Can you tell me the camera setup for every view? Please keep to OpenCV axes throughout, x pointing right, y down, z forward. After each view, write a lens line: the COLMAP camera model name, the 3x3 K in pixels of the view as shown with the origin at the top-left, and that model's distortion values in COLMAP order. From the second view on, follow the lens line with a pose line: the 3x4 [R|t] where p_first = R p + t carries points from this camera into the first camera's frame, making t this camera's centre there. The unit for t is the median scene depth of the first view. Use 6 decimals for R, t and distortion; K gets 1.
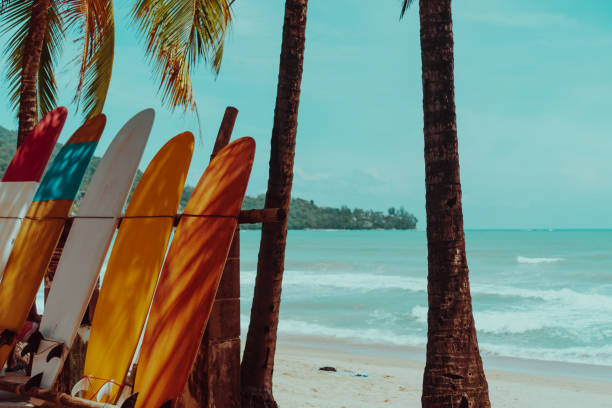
lens RADIAL K [[943.3, 0, 306.1], [0, 943.3, 183.5], [0, 0, 1]] dist [0.168119, -0.051341]
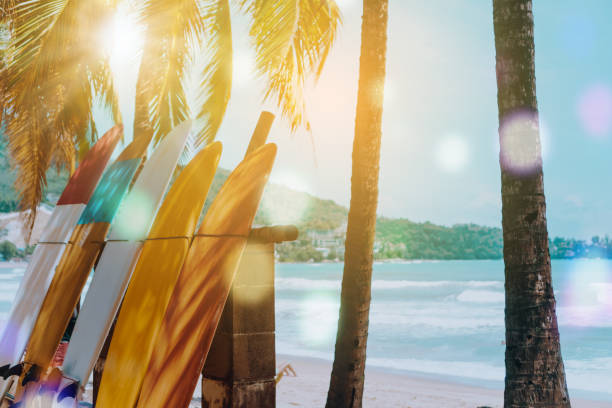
lens RADIAL K [[943.3, 0, 306.1], [0, 943.3, 183.5], [0, 0, 1]] dist [0.168119, -0.051341]
pose [[0.978666, -0.023176, -0.204147, 0.129143], [0.016697, 0.999302, -0.033406, 0.014581], [0.204779, 0.029285, 0.978370, 0.150426]]
